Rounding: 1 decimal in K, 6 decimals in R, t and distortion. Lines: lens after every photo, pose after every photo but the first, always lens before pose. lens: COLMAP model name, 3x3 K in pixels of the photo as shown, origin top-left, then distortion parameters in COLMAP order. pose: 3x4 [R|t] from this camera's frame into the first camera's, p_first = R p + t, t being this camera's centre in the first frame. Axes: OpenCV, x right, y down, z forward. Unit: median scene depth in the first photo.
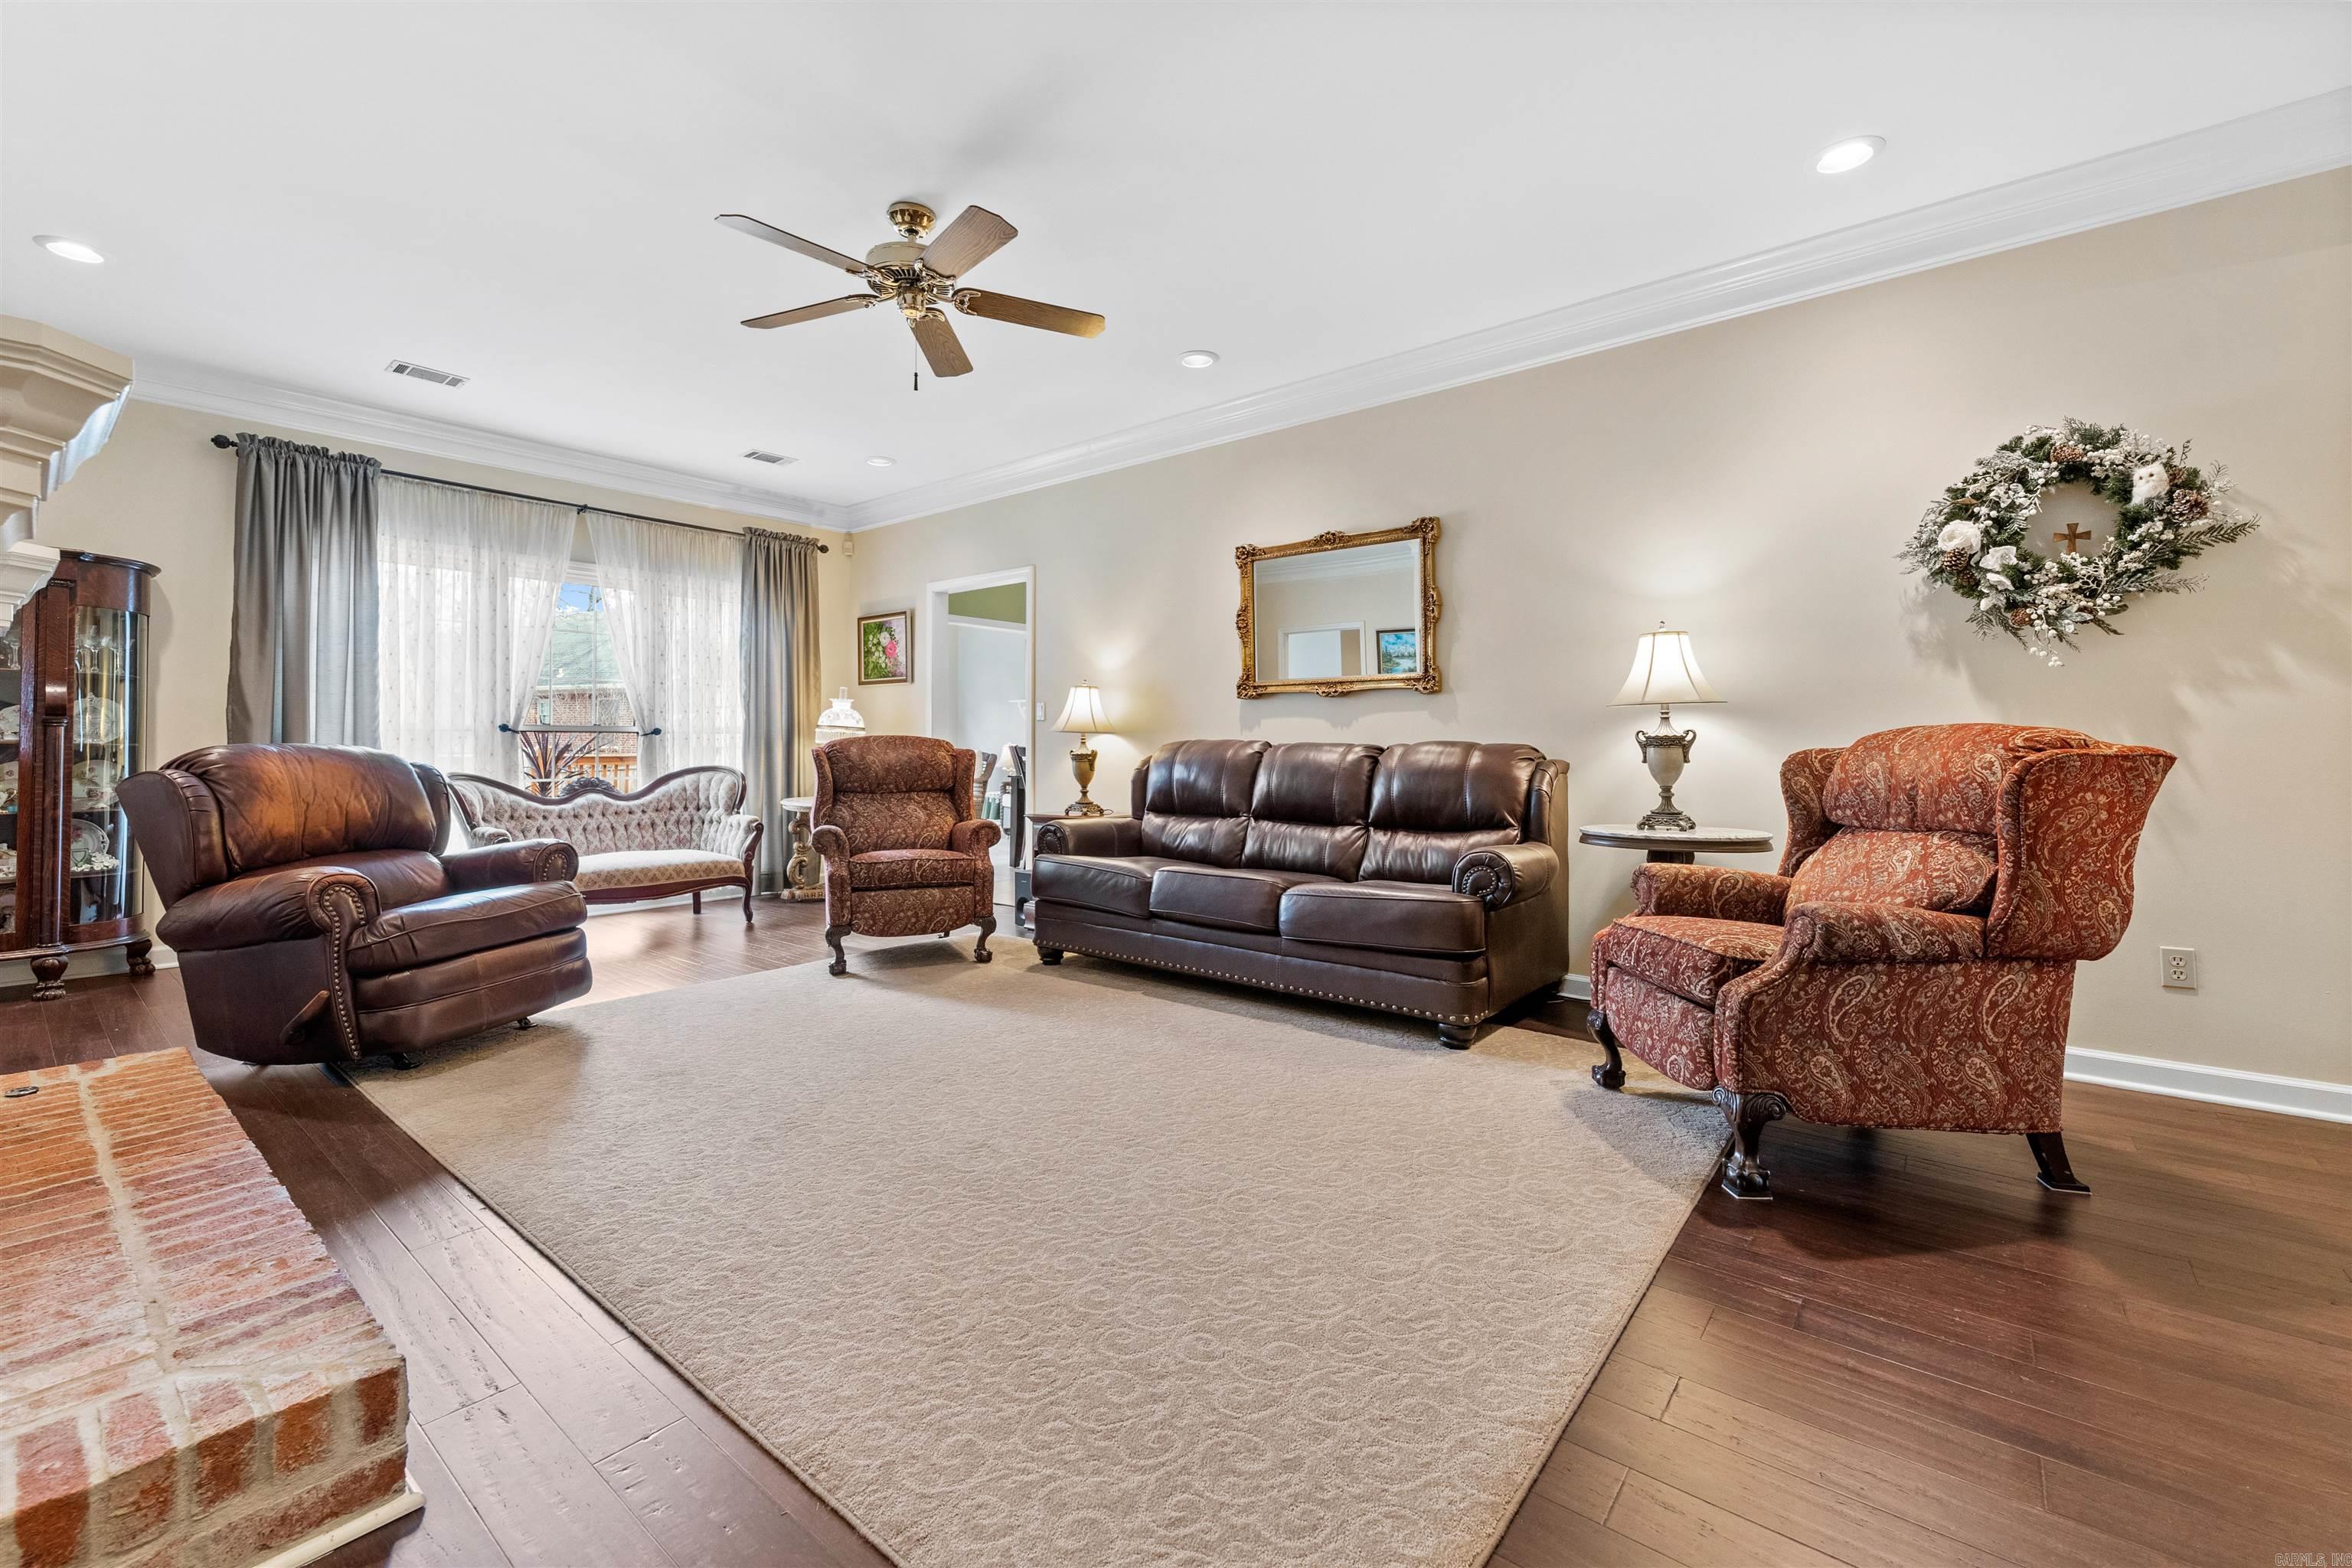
lens RADIAL K [[970.6, 0, 1169.7], [0, 970.6, 749.3], [0, 0, 1]] dist [0.015983, -0.006930]
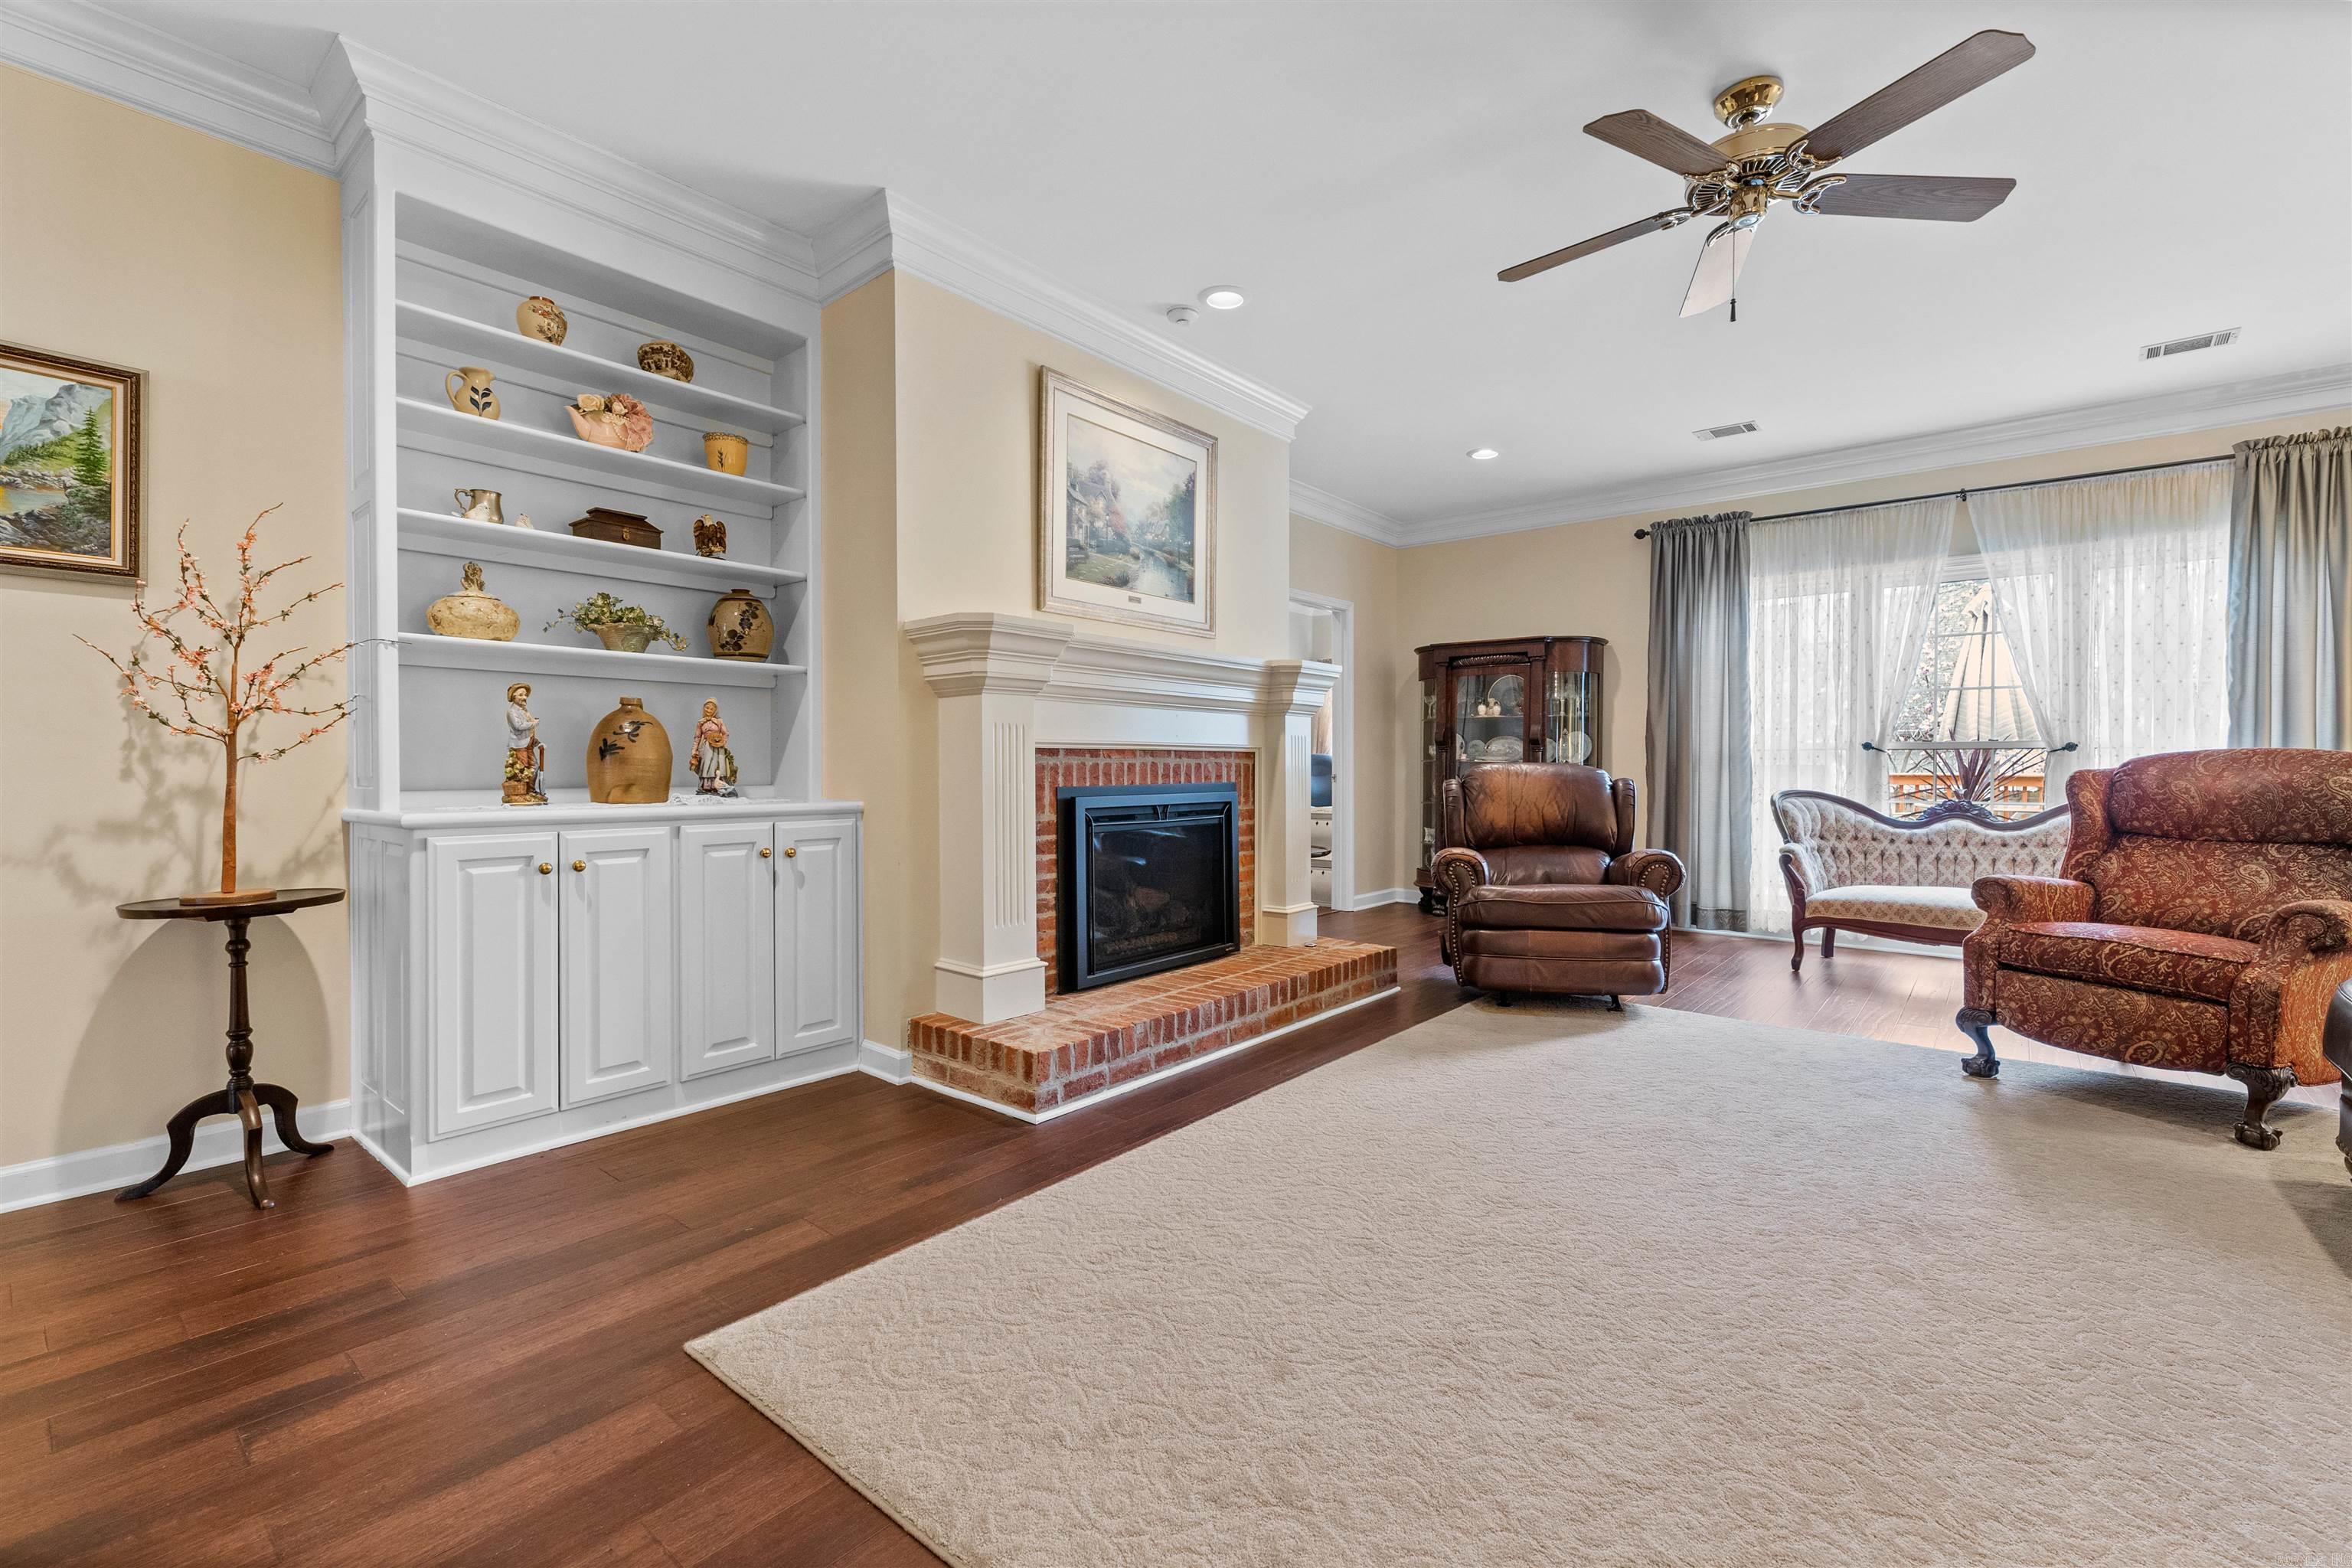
lens RADIAL K [[1012.3, 0, 1176.0], [0, 1012.3, 784.0], [0, 0, 1]] dist [-0.001036, -0.000251]
pose [[-0.009582, 0.019944, -0.999755, 0.368941], [-0.004711, 0.999789, 0.019990, -0.001331], [0.999943, 0.004902, -0.009486, 0.348221]]
